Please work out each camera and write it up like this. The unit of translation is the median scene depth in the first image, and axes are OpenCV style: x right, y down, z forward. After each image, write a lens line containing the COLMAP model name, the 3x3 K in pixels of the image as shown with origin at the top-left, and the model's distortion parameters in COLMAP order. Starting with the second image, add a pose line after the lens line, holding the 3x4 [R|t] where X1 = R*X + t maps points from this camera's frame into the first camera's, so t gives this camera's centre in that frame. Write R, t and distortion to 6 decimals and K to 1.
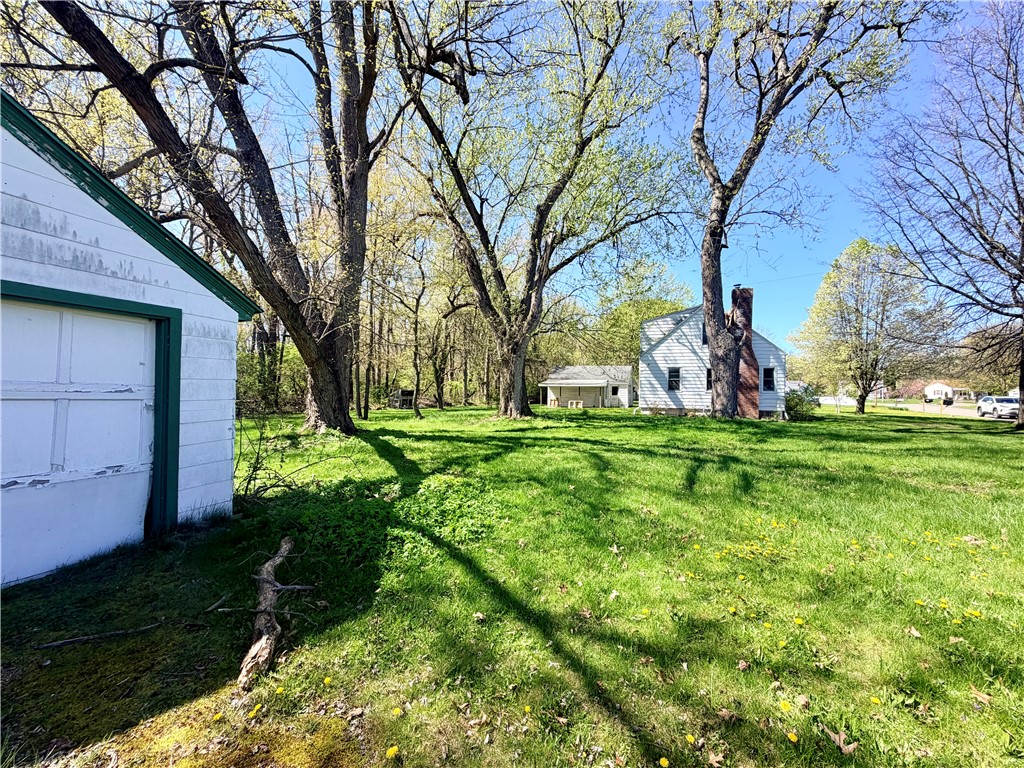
lens RADIAL K [[409.8, 0, 512.0], [0, 409.8, 384.0], [0, 0, 1]] dist [0.000913, 0.000107]
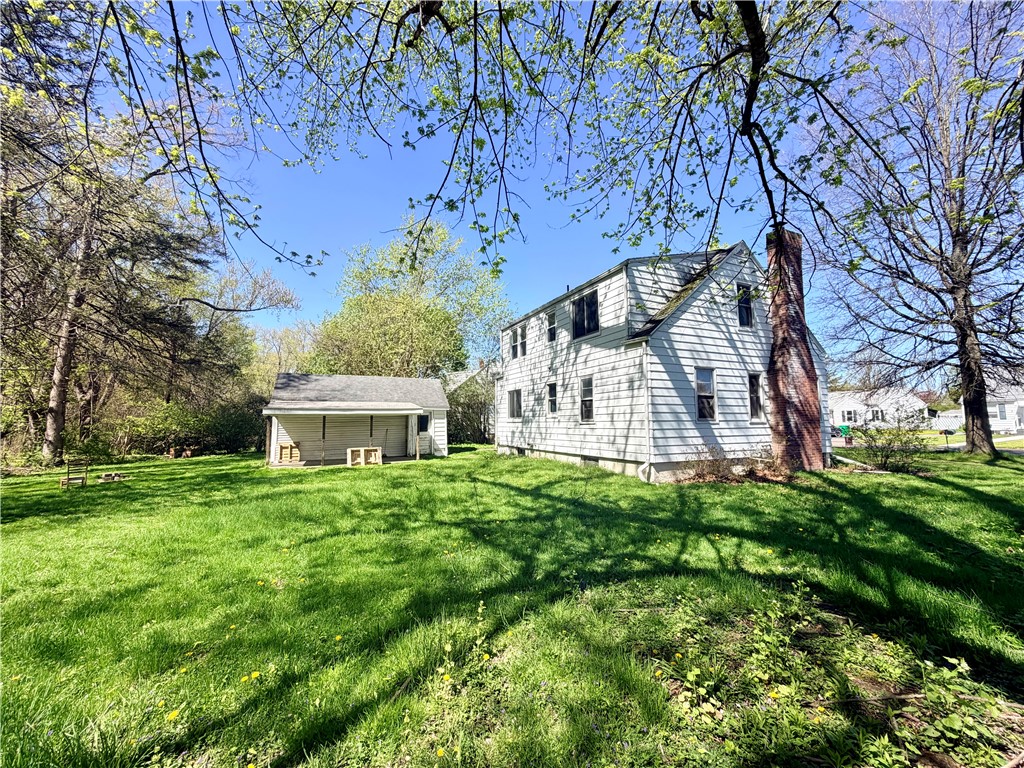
lens RADIAL K [[409.8, 0, 512.0], [0, 409.8, 384.0], [0, 0, 1]] dist [0.000913, 0.000107]
pose [[0.704601, 0.046647, 0.708069, -0.049899], [0.007754, 0.997271, -0.073415, 0.005760], [-0.709561, 0.057219, 0.702317, 0.561293]]
